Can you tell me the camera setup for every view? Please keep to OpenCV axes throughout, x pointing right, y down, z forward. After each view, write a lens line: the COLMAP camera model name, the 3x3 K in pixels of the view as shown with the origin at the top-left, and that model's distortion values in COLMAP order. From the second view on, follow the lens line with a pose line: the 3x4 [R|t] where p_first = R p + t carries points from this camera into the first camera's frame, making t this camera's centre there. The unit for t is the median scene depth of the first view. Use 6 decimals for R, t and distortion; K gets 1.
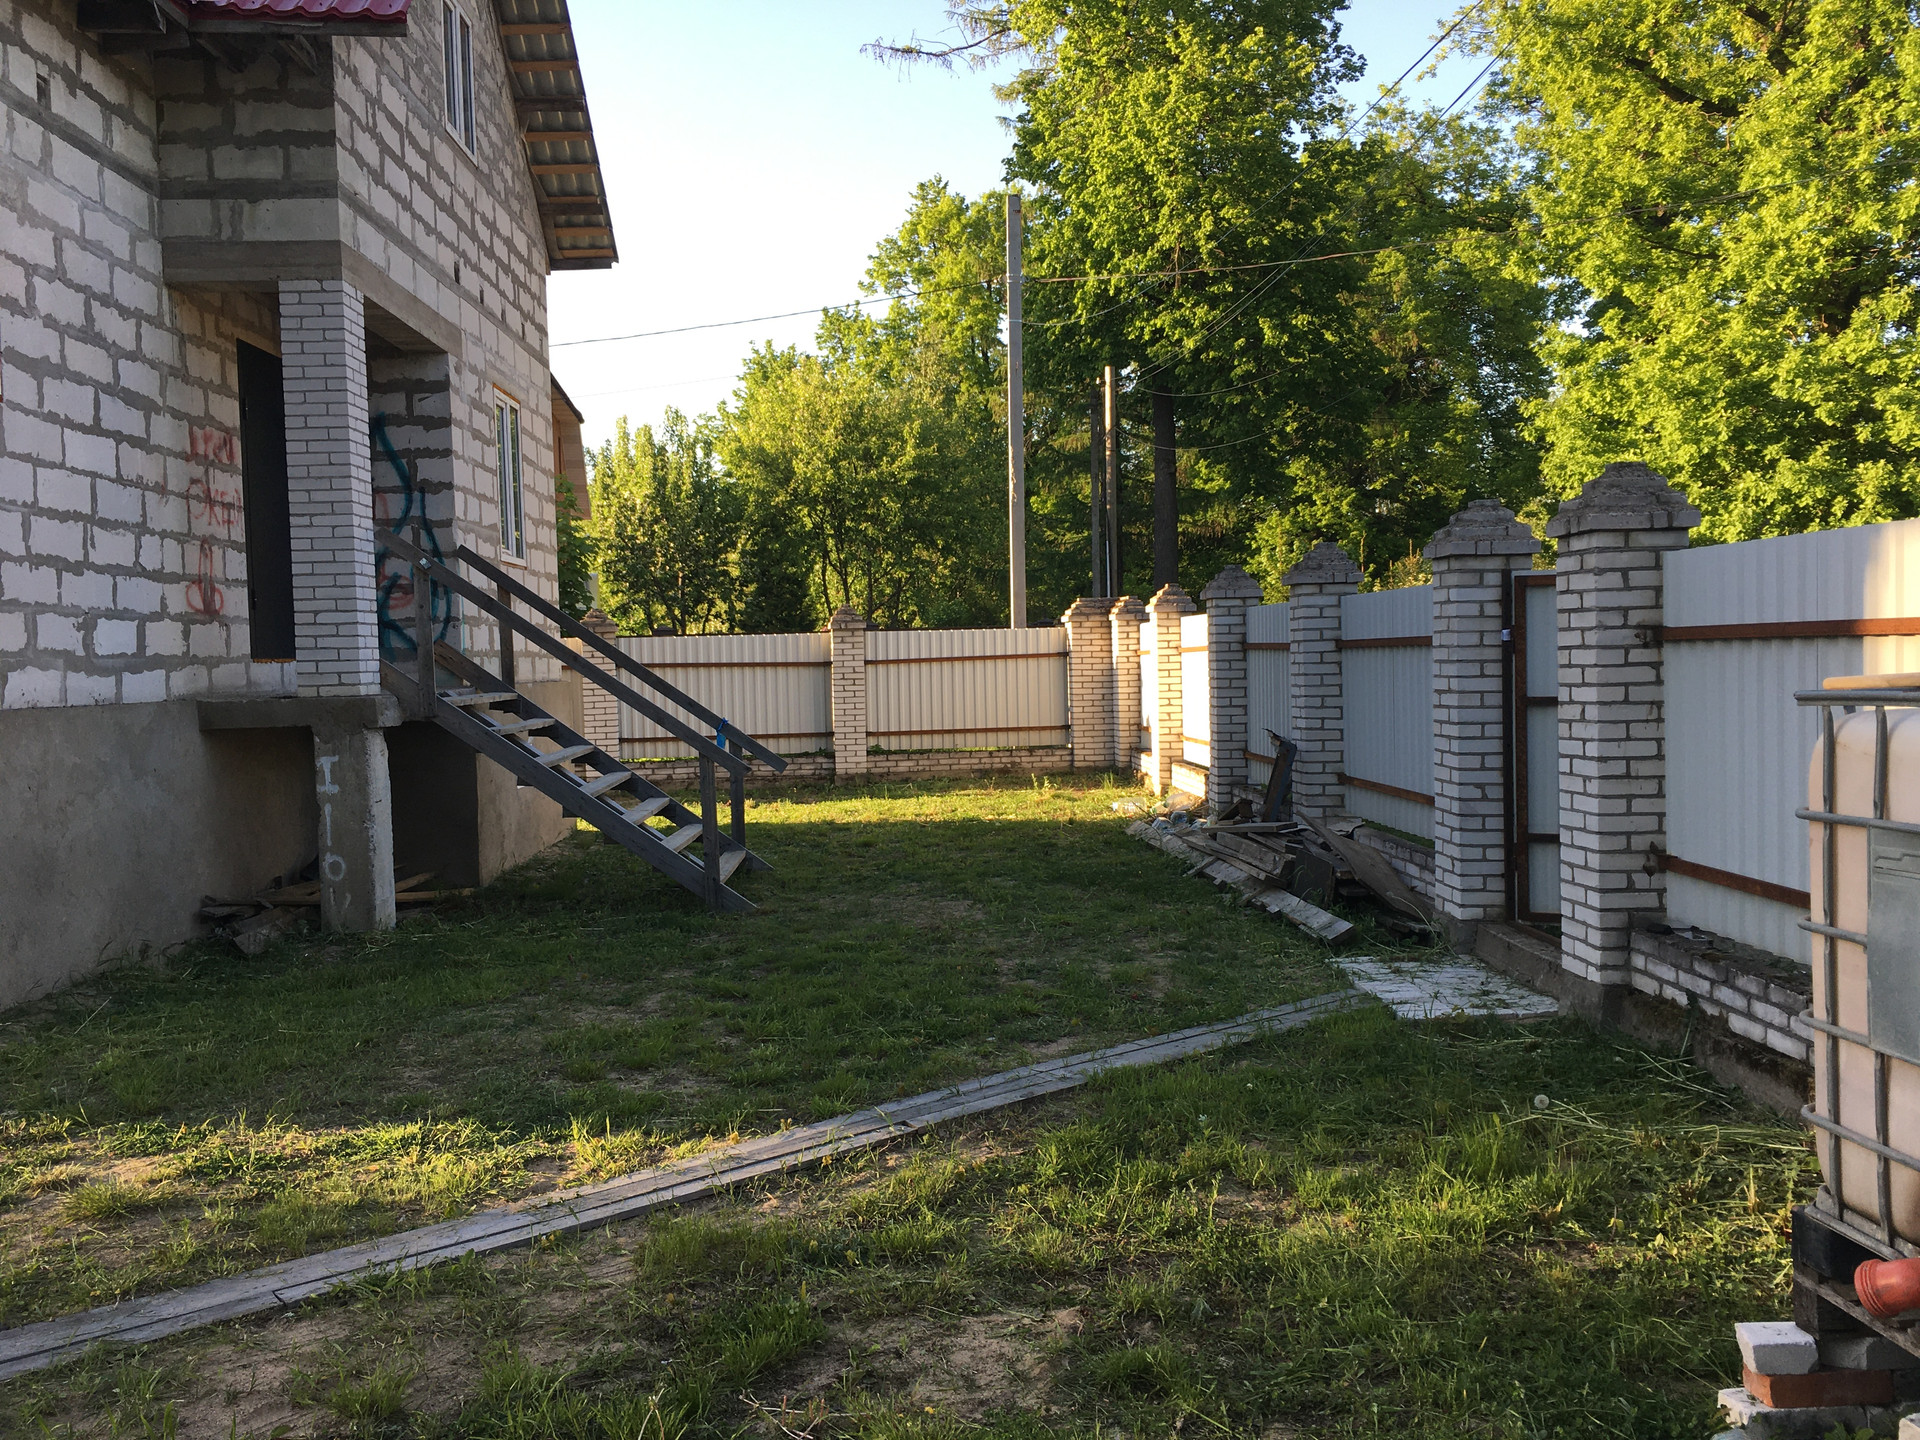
lens RADIAL K [[1647.0, 0, 961.7], [0, 1647.0, 718.7], [0, 0, 1]] dist [0.075437, -0.106342]
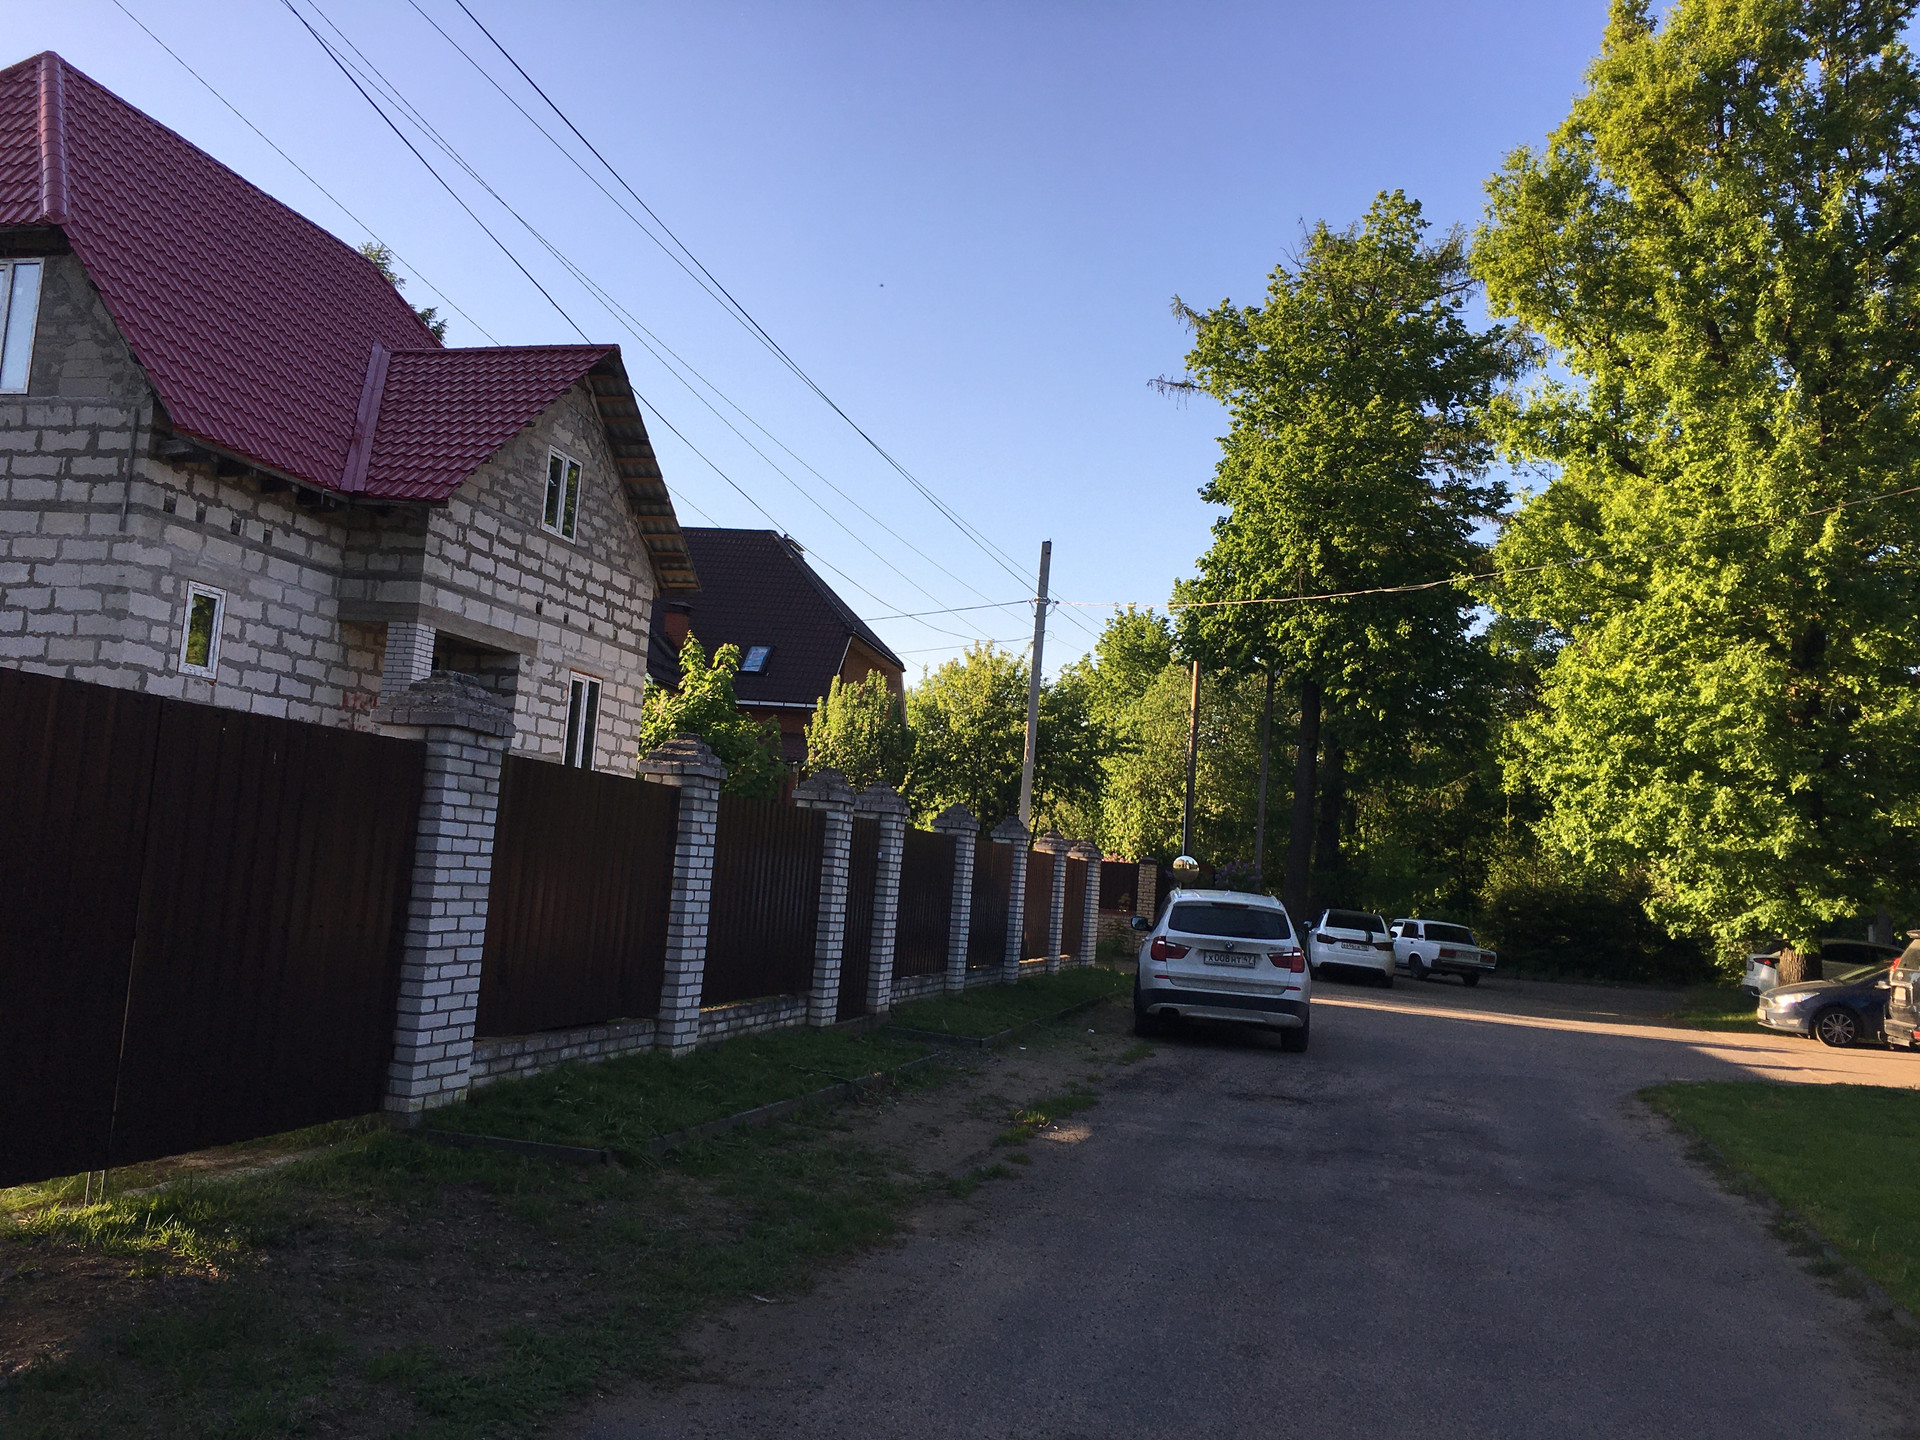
lens RADIAL K [[1647.0, 0, 948.0], [0, 1647.0, 714.6], [0, 0, 1]] dist [0.075437, -0.106342]
pose [[0.950338, 0.068549, -0.303575, 0.780351], [-0.111691, 0.985582, -0.127099, 0.014836], [0.290486, 0.154694, 0.944292, -0.597159]]
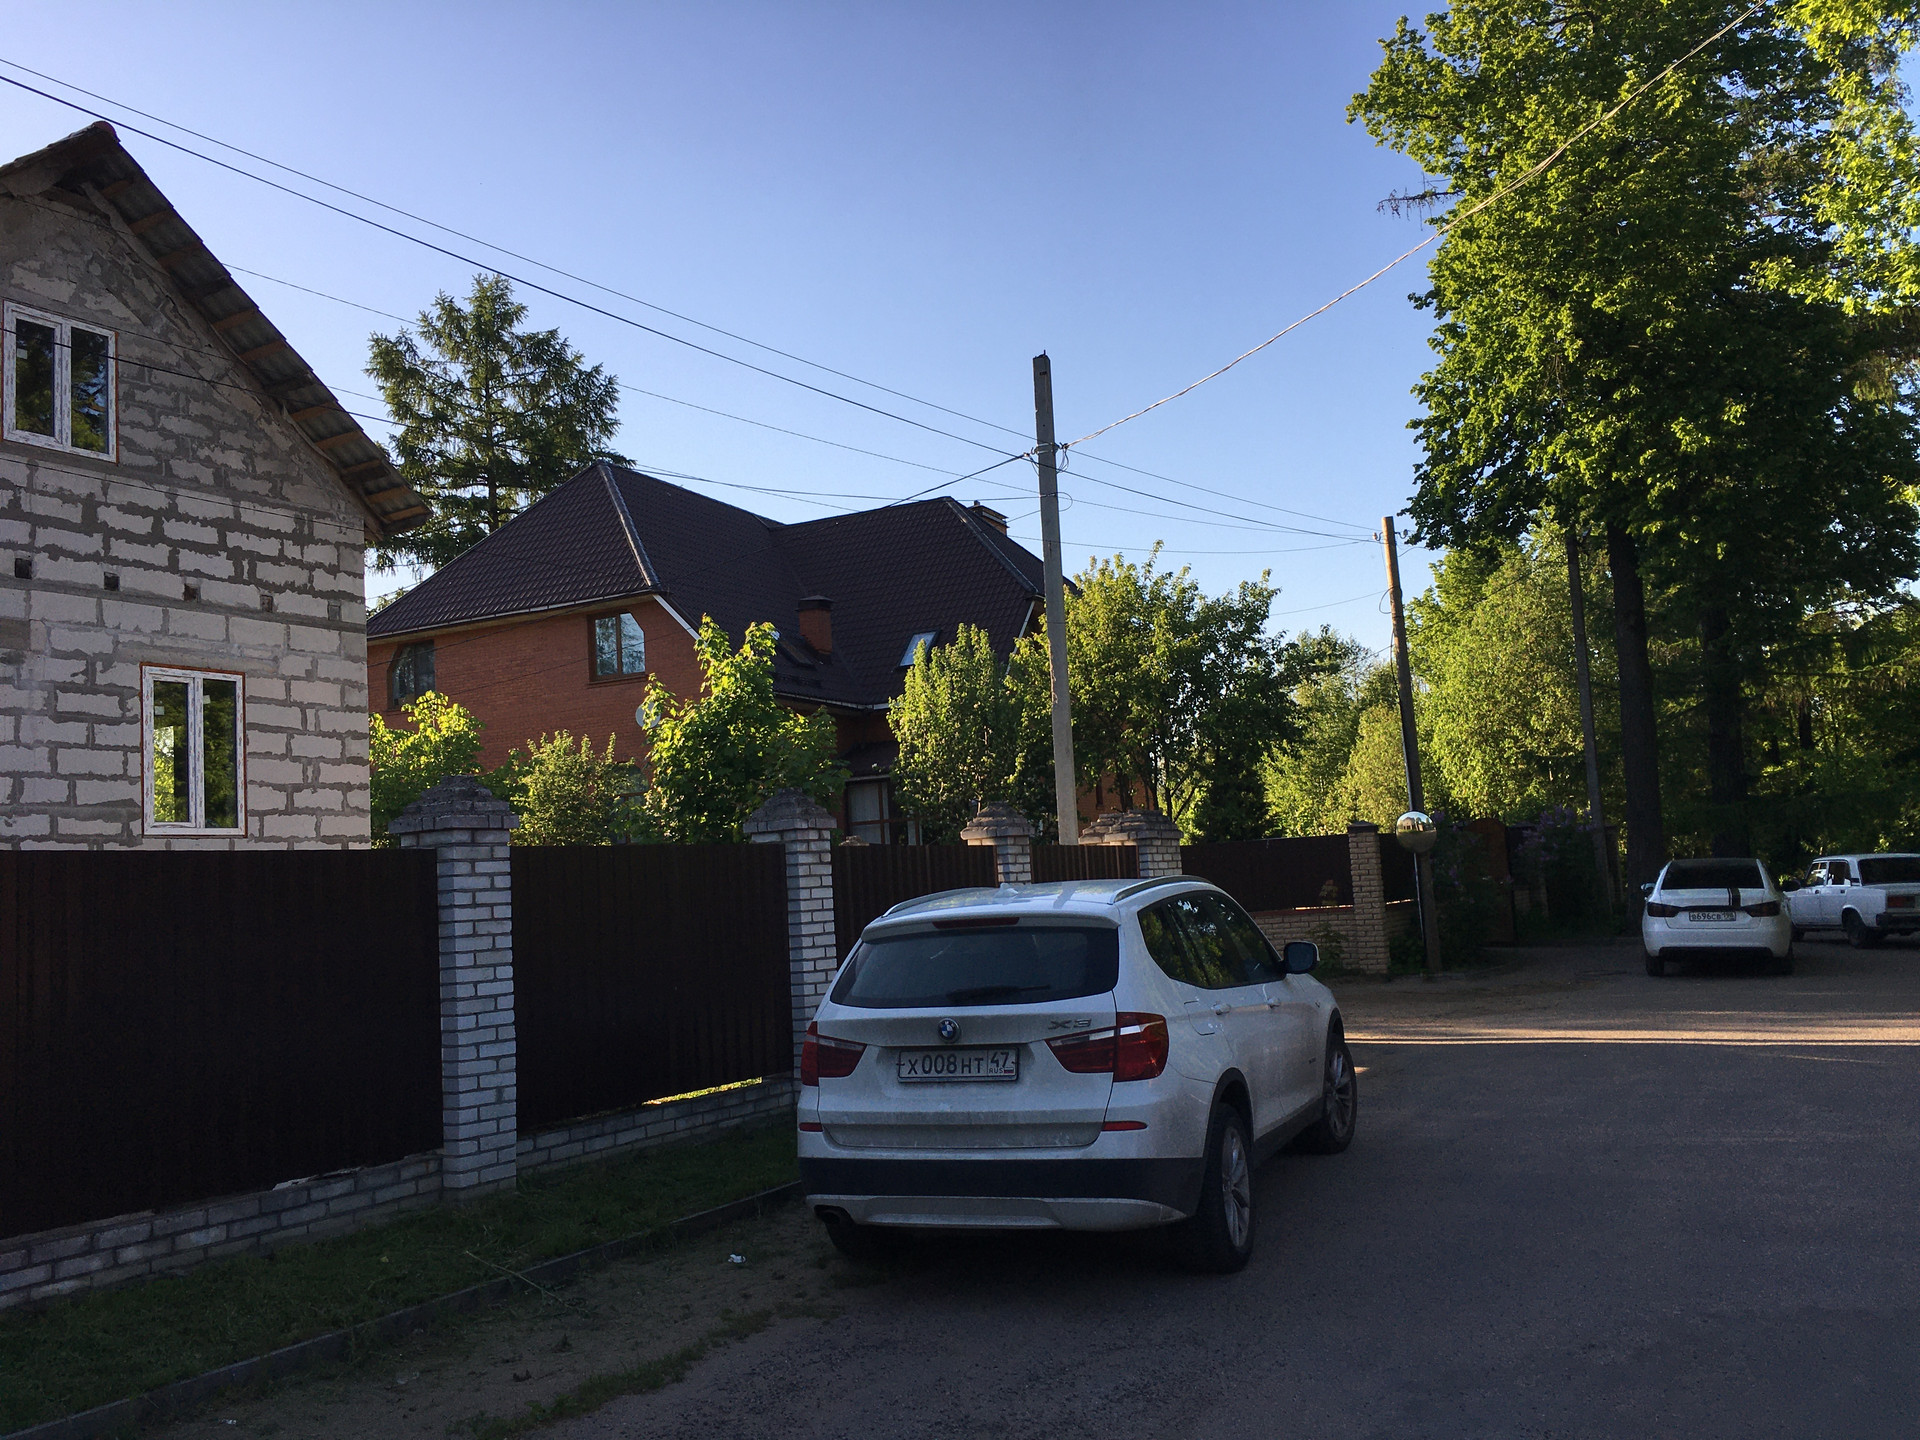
lens RADIAL K [[1647.0, 0, 947.1], [0, 1647.0, 718.2], [0, 0, 1]] dist [0.075437, -0.106342]
pose [[0.837437, -0.084991, -0.539885, 0.915971], [0.019147, 0.991790, -0.126432, -0.038132], [0.546198, 0.095542, 0.832189, 0.549954]]
